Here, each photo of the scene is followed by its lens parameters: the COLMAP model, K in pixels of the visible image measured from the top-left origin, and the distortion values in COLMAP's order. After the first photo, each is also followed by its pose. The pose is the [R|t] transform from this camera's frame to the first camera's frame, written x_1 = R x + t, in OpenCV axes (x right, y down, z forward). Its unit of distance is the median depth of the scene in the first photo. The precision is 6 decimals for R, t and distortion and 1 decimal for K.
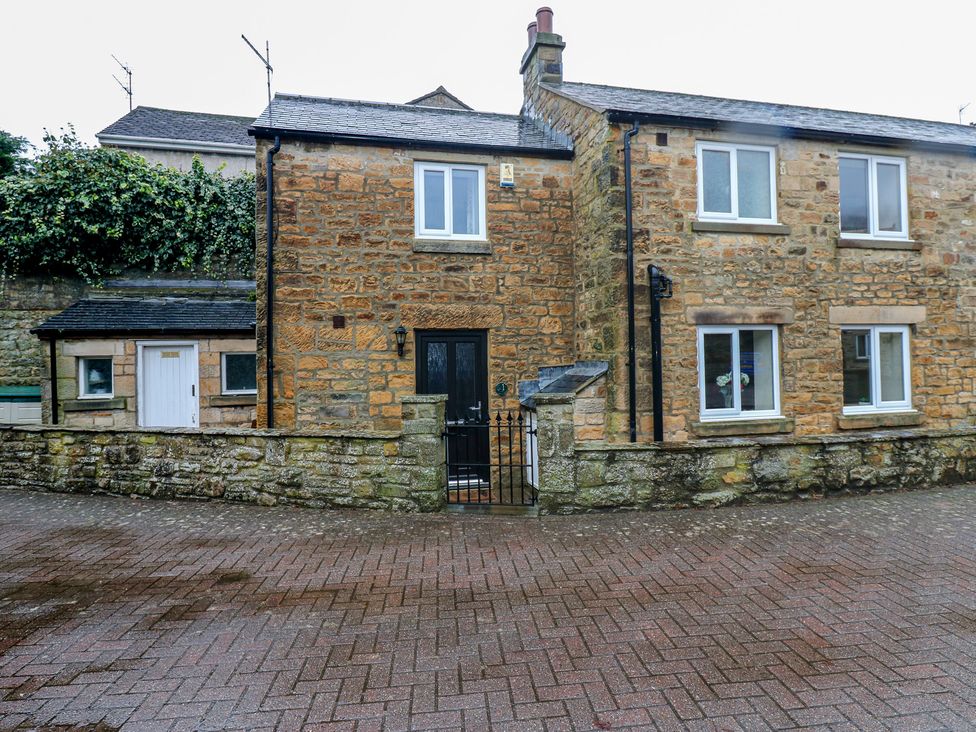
lens RADIAL K [[453.9, 0, 488.0], [0, 453.9, 366.0], [0, 0, 1]] dist [-0.002942, -0.000887]
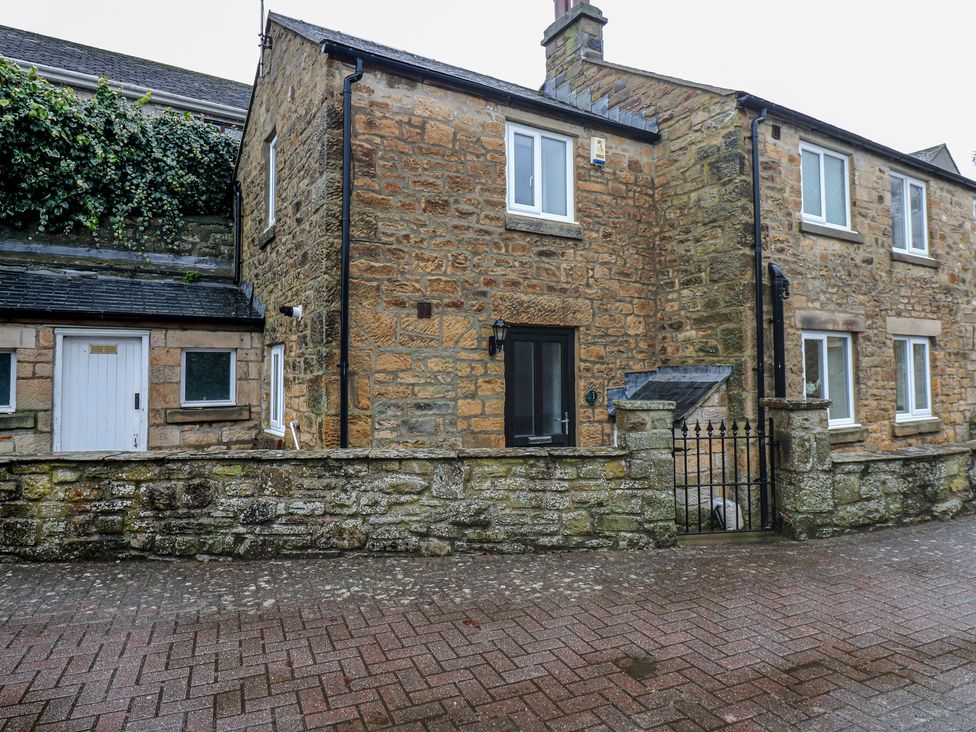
lens RADIAL K [[501.0, 0, 488.0], [0, 501.0, 366.0], [0, 0, 1]] dist [-0.001348, -0.002485]
pose [[0.967371, 0.015515, 0.252889, -0.433835], [-0.009199, 0.999616, -0.026138, 0.019614], [-0.253197, 0.022958, 0.967142, 0.145376]]
